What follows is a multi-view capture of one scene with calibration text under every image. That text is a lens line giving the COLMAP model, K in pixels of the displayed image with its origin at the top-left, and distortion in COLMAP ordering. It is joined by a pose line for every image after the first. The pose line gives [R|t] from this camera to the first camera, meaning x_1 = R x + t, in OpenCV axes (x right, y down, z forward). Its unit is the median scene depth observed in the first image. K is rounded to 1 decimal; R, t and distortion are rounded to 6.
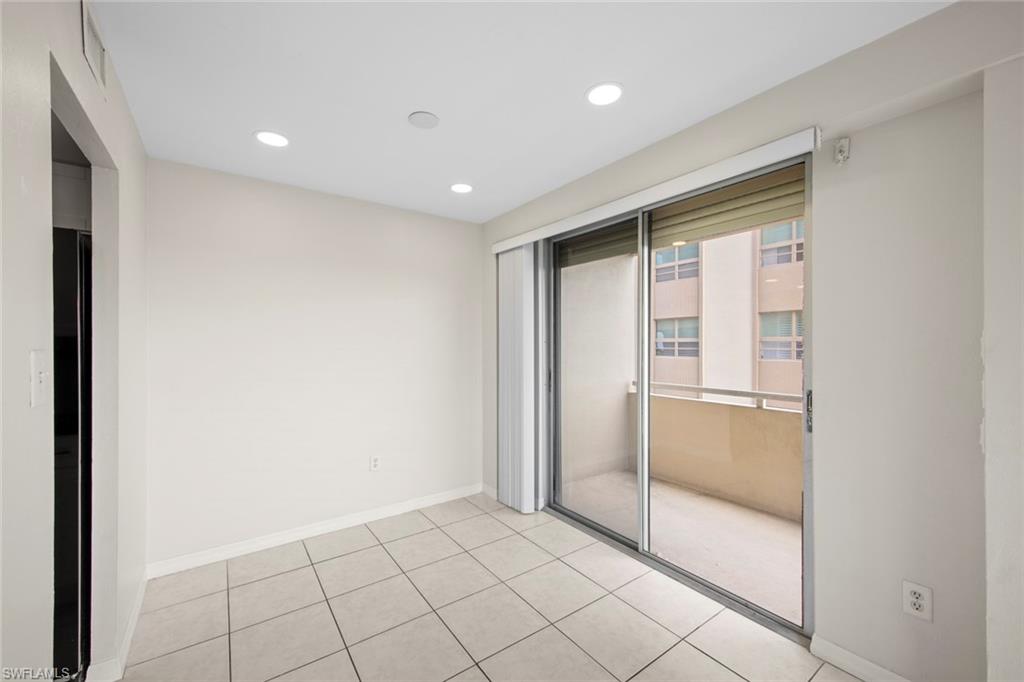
lens RADIAL K [[402.8, 0, 506.3], [0, 402.8, 357.8], [0, 0, 1]] dist [0.009787, -0.004234]
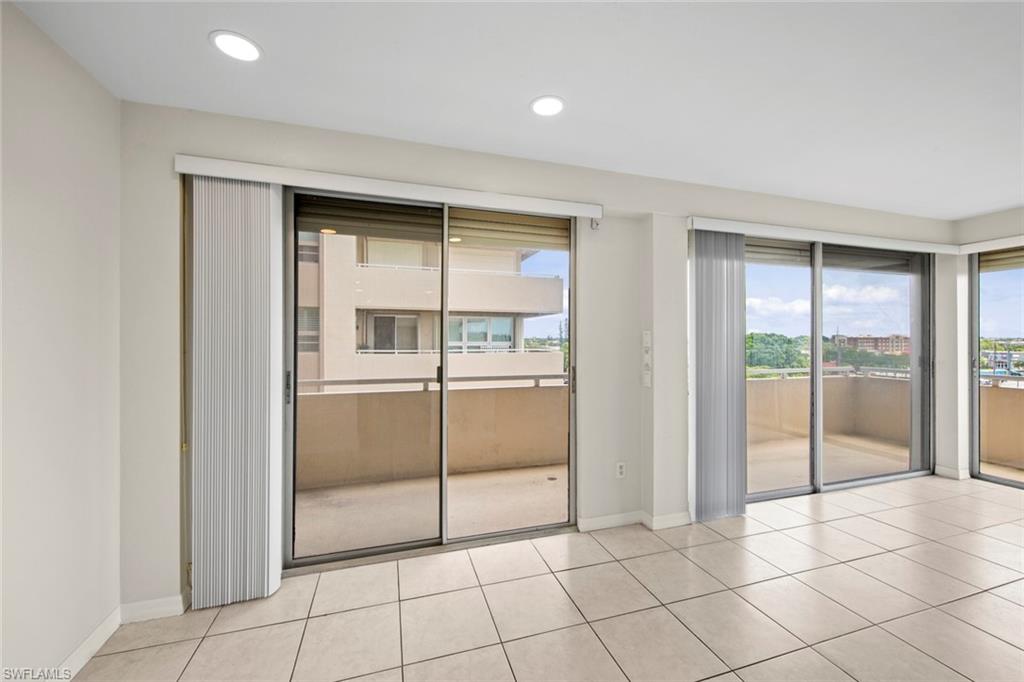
lens RADIAL K [[402.8, 0, 513.5], [0, 402.8, 340.1], [0, 0, 1]] dist [0.009787, -0.004234]
pose [[0.304373, -0.000052, 0.952553, -0.303705], [0.029358, 0.999525, -0.009326, -0.003427], [-0.952100, 0.030803, 0.304230, 0.278025]]
